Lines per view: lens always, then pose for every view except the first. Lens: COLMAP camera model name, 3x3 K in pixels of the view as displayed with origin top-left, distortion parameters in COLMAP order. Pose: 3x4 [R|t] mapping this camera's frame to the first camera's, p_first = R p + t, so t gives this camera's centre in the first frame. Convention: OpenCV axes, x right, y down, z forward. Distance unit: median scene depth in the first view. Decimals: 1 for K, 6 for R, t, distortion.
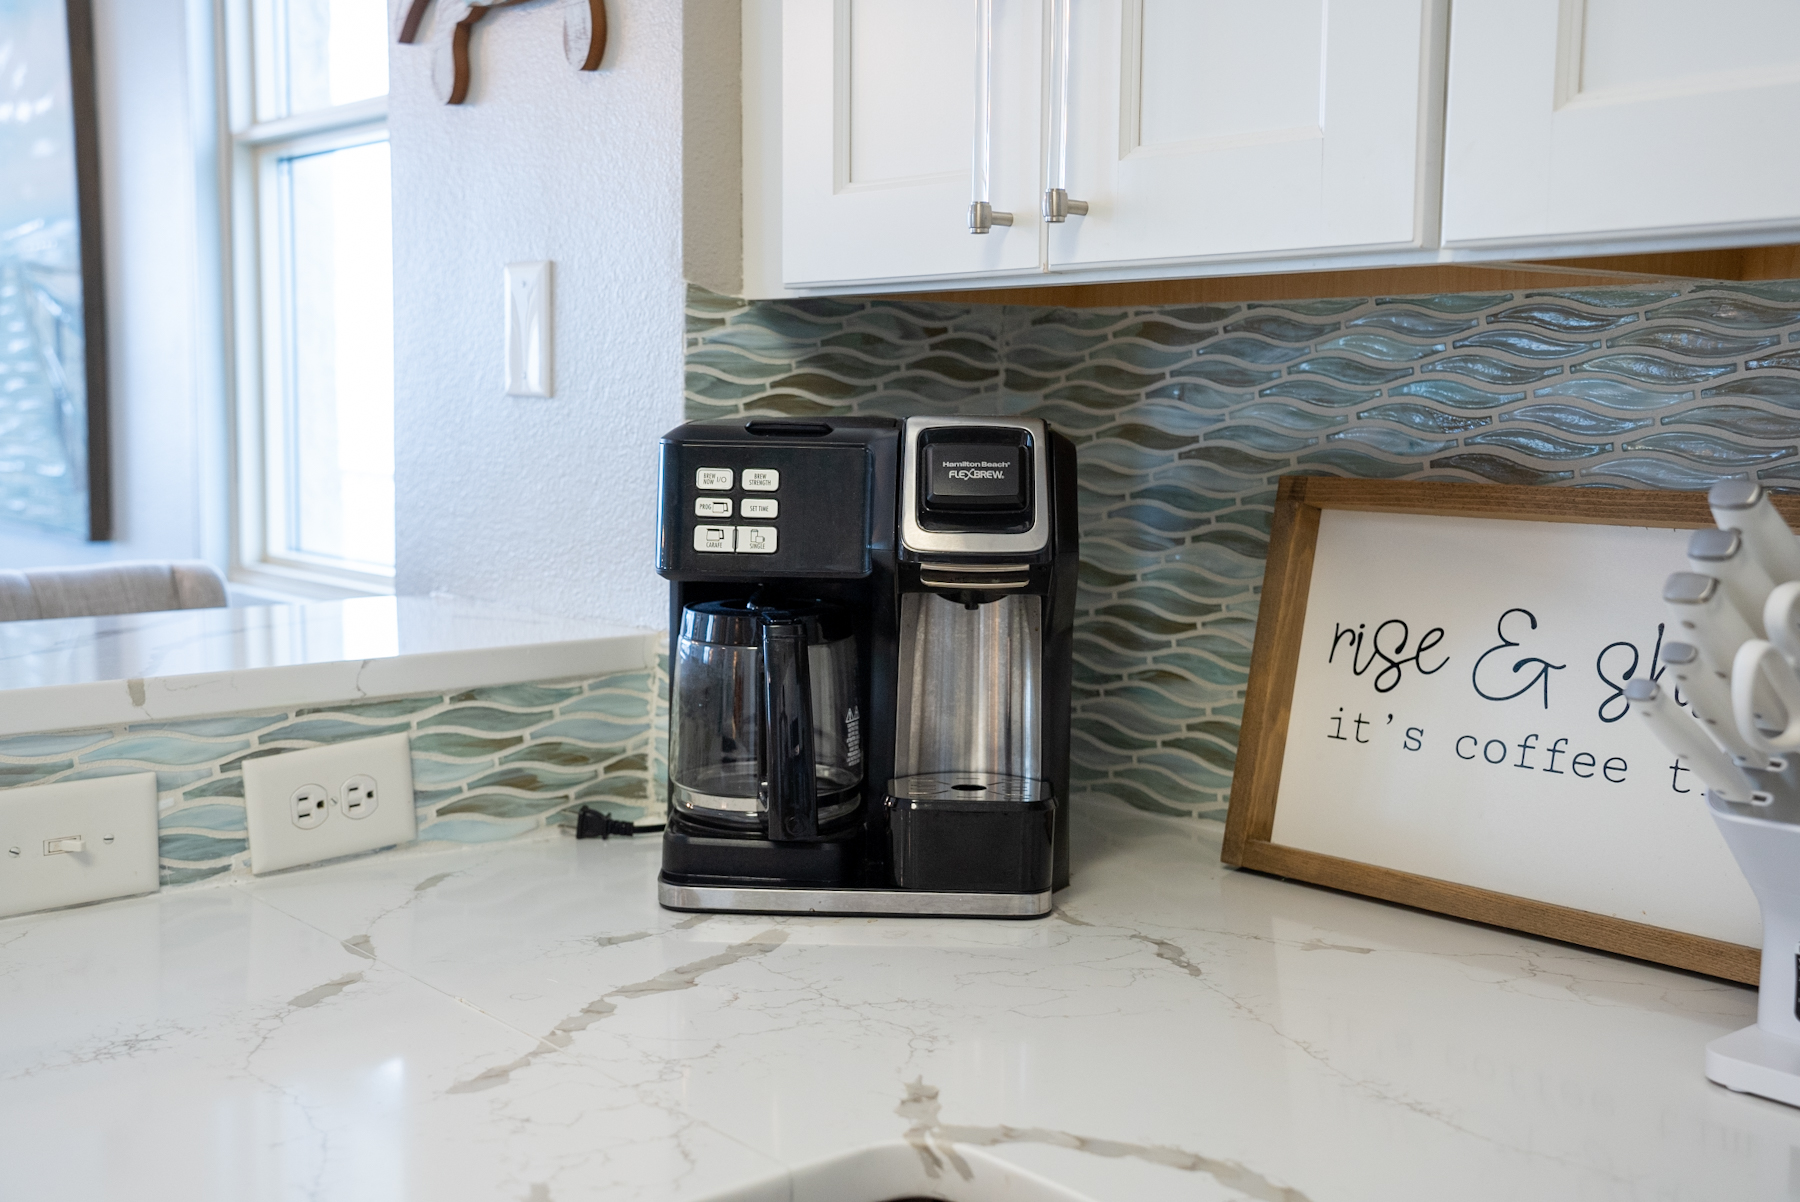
lens RADIAL K [[1970.9, 0, 904.6], [0, 1970.9, 600.0], [0, 0, 1]] dist [0.047169, 0.000000]
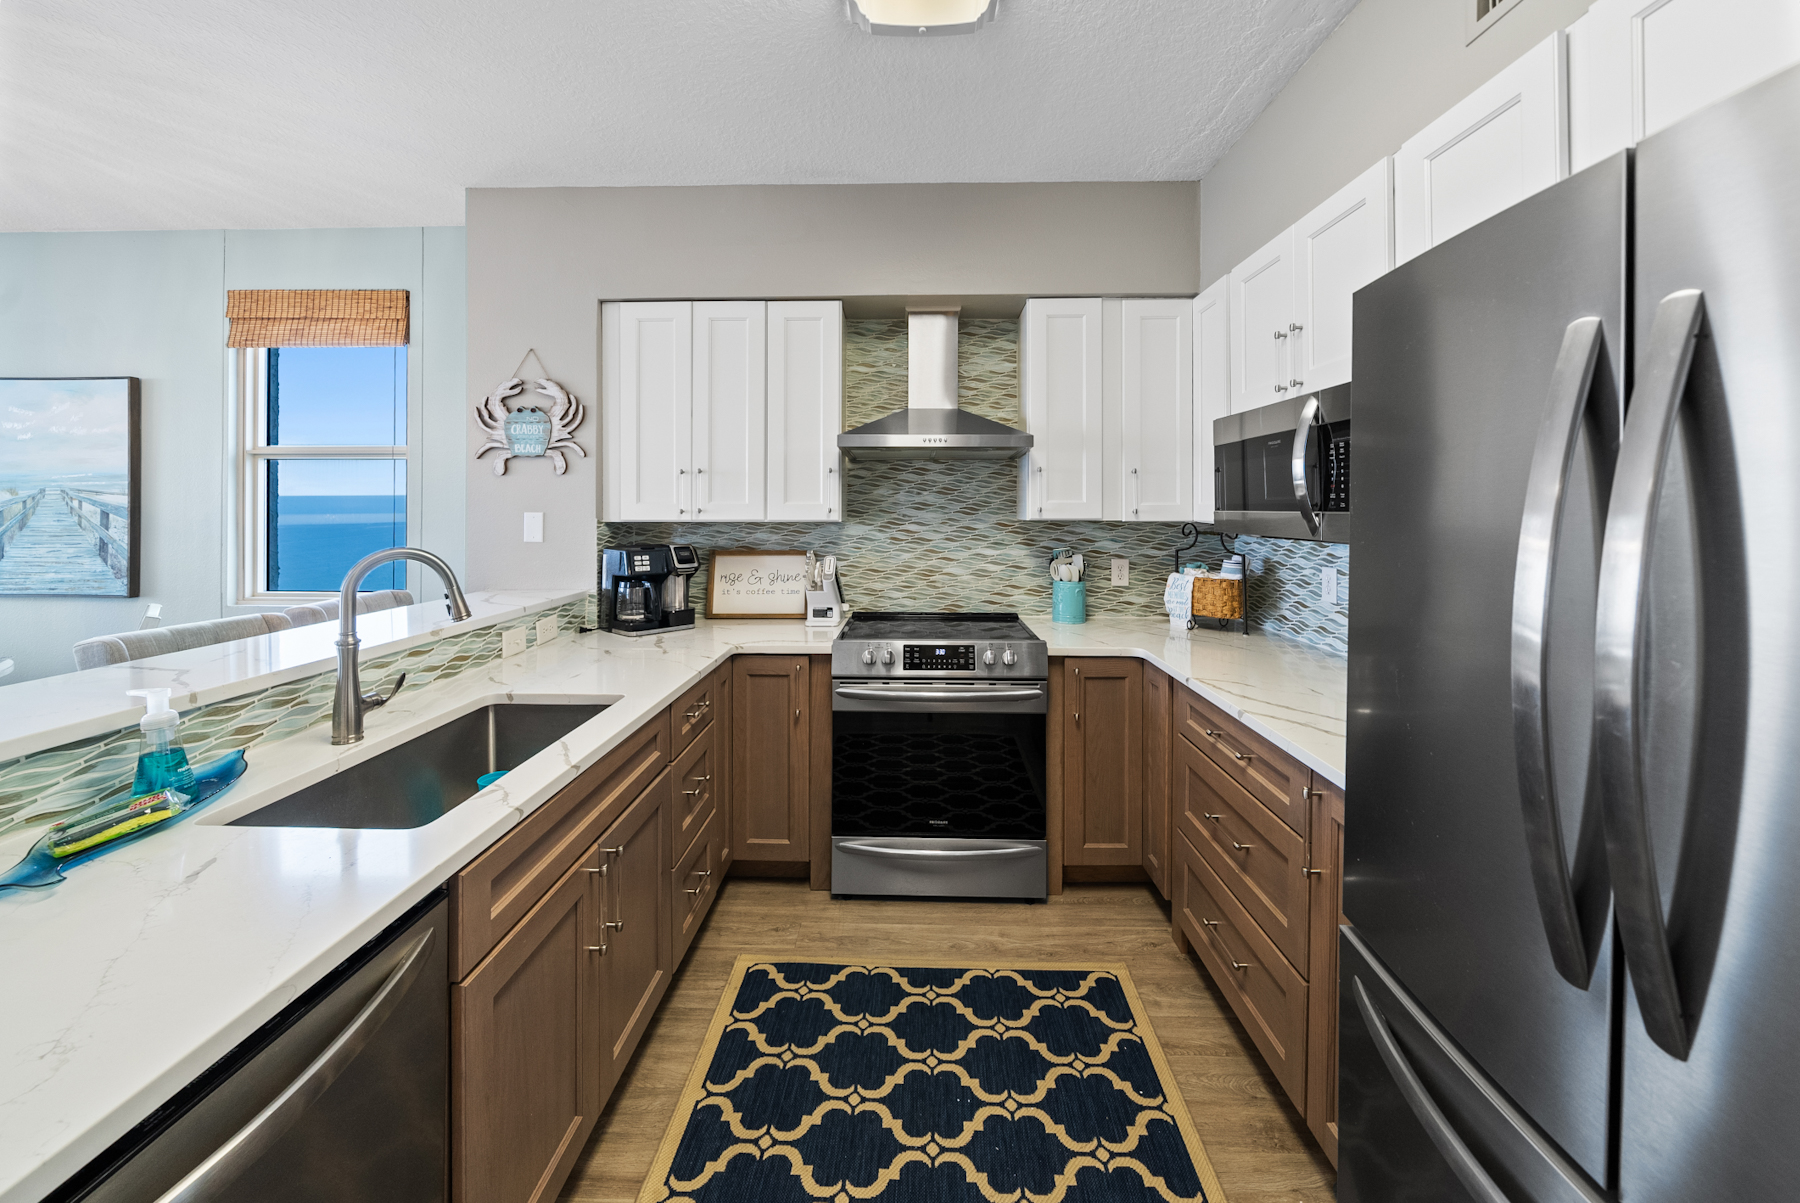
lens RADIAL K [[640.2, 0, 891.1], [0, 640.2, 503.8], [0, 0, 1]] dist [-0.008155, 0.000359]
pose [[0.664552, -0.003539, 0.747233, -0.910407], [0.083245, 0.994115, -0.069326, -0.026060], [-0.742590, 0.108274, 0.660936, -0.702164]]
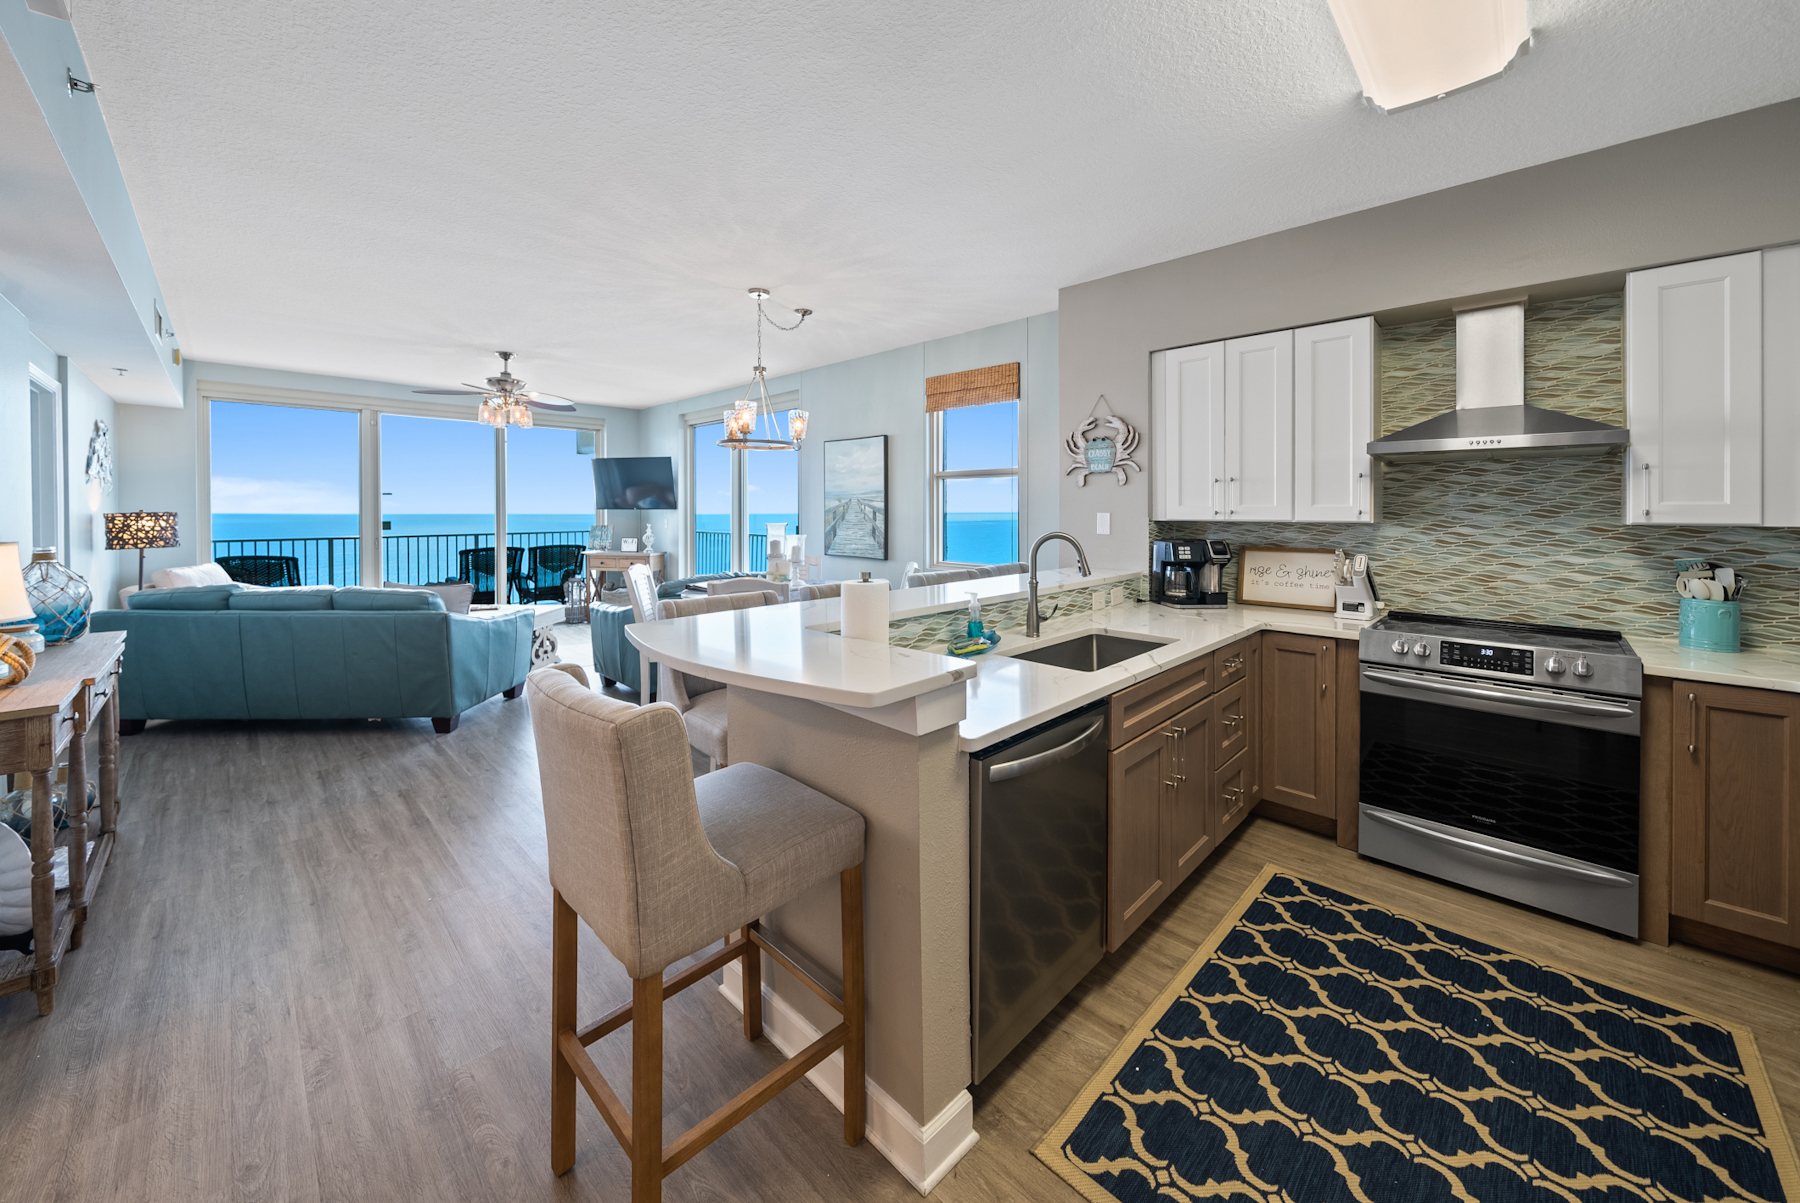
lens RADIAL K [[640.2, 0, 920.1], [0, 640.2, 506.9], [0, 0, 1]] dist [-0.008155, 0.000359]
pose [[0.993352, -0.006084, 0.114954, -1.231855], [0.018360, 0.994193, -0.106036, 0.017983], [-0.113641, 0.107442, 0.987695, -1.146981]]
